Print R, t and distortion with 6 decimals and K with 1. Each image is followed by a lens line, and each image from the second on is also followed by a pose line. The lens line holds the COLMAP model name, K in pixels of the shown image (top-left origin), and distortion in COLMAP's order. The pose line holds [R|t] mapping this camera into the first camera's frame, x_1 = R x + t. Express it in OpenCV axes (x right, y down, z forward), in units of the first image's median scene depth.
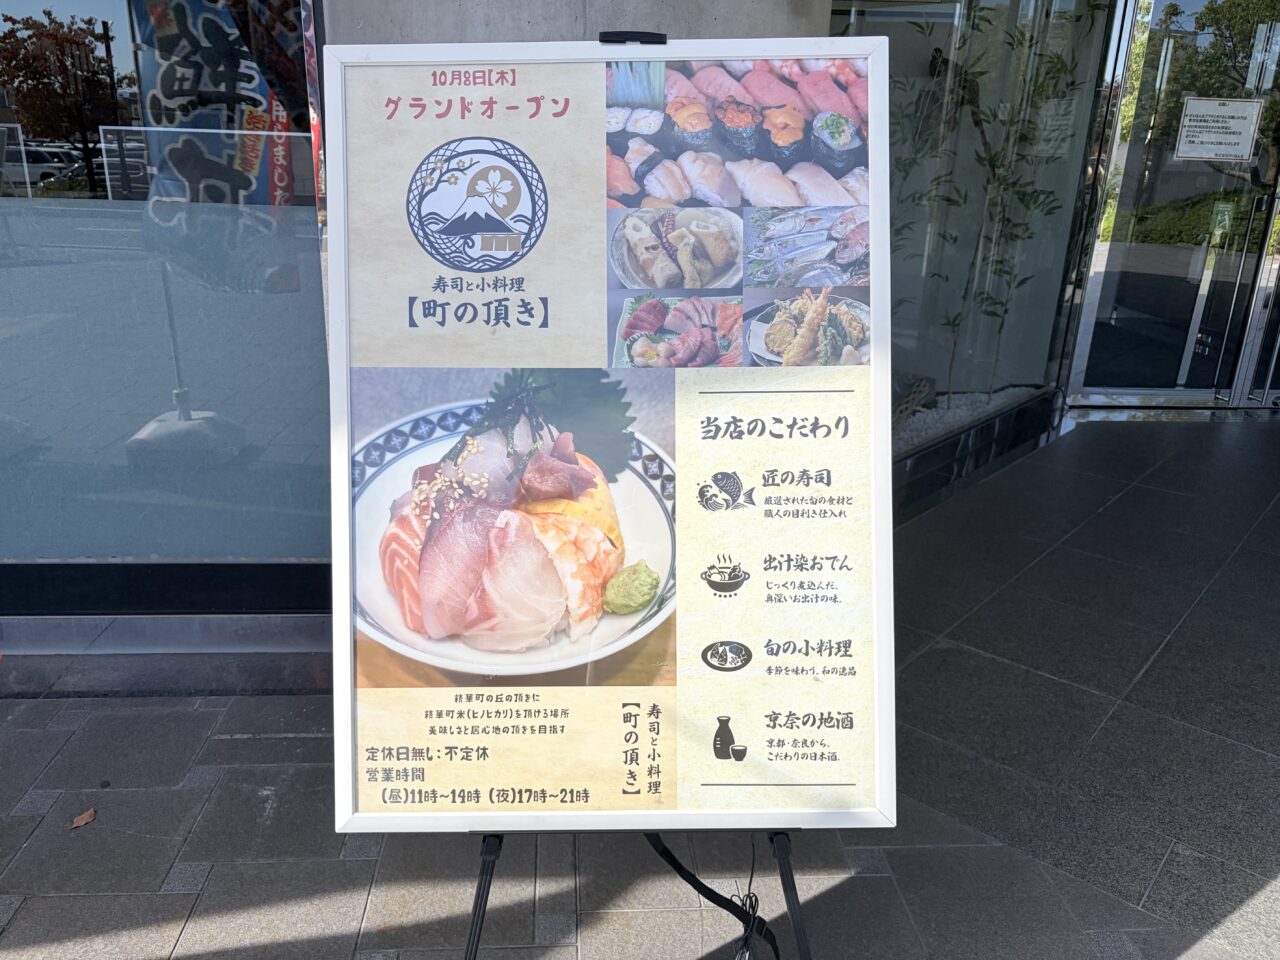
lens RADIAL K [[977.6, 0, 635.4], [0, 977.6, 479.2], [0, 0, 1]] dist [0.084186, -0.161508]
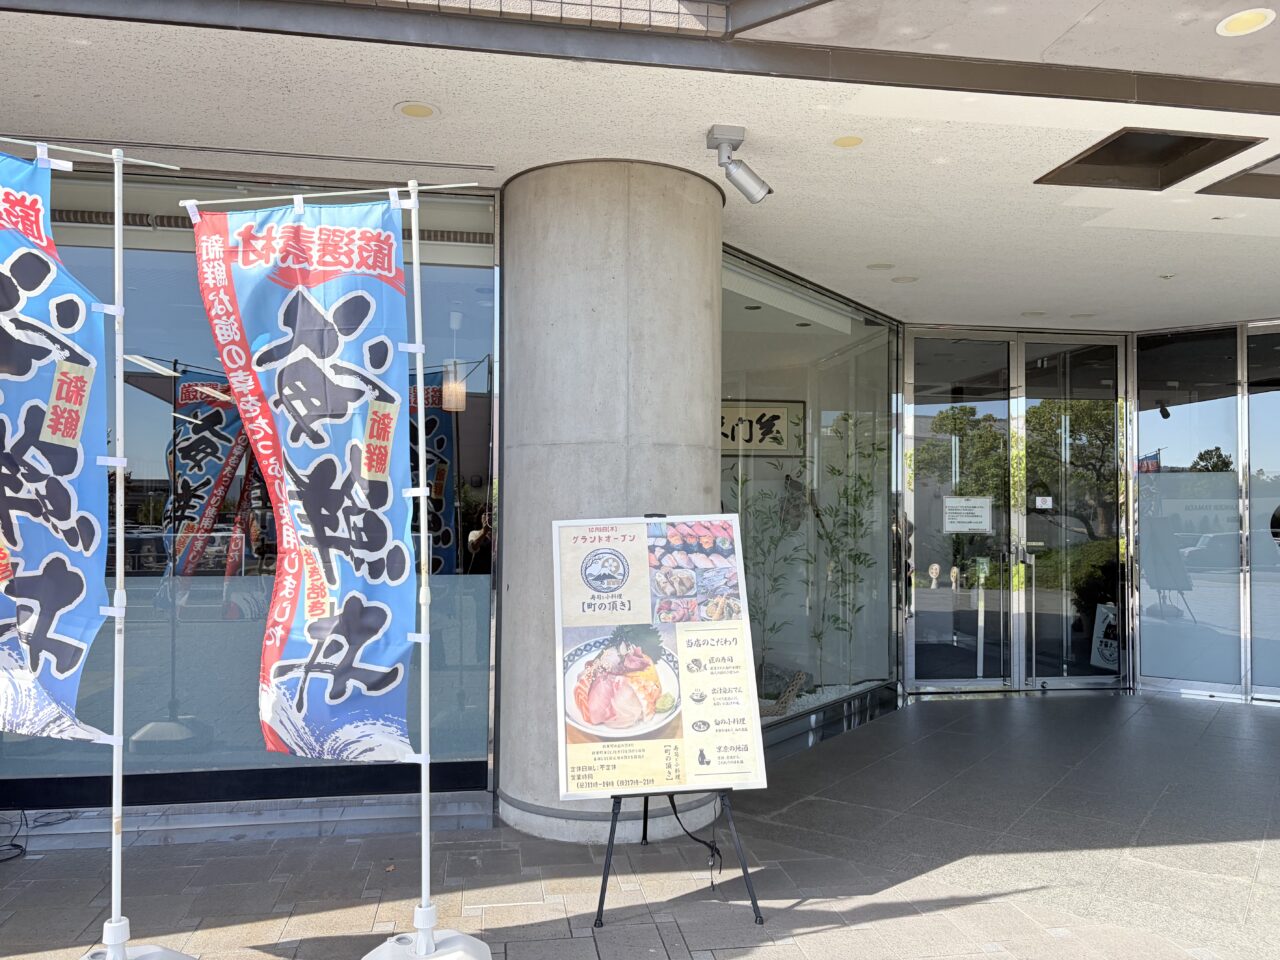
lens RADIAL K [[977.6, 0, 635.4], [0, 977.6, 479.2], [0, 0, 1]] dist [0.084186, -0.161508]
pose [[0.996531, -0.022553, 0.080105, -0.297897], [0.049404, 0.934928, -0.351380, 0.496718], [-0.066968, 0.354119, 0.932800, -1.822573]]
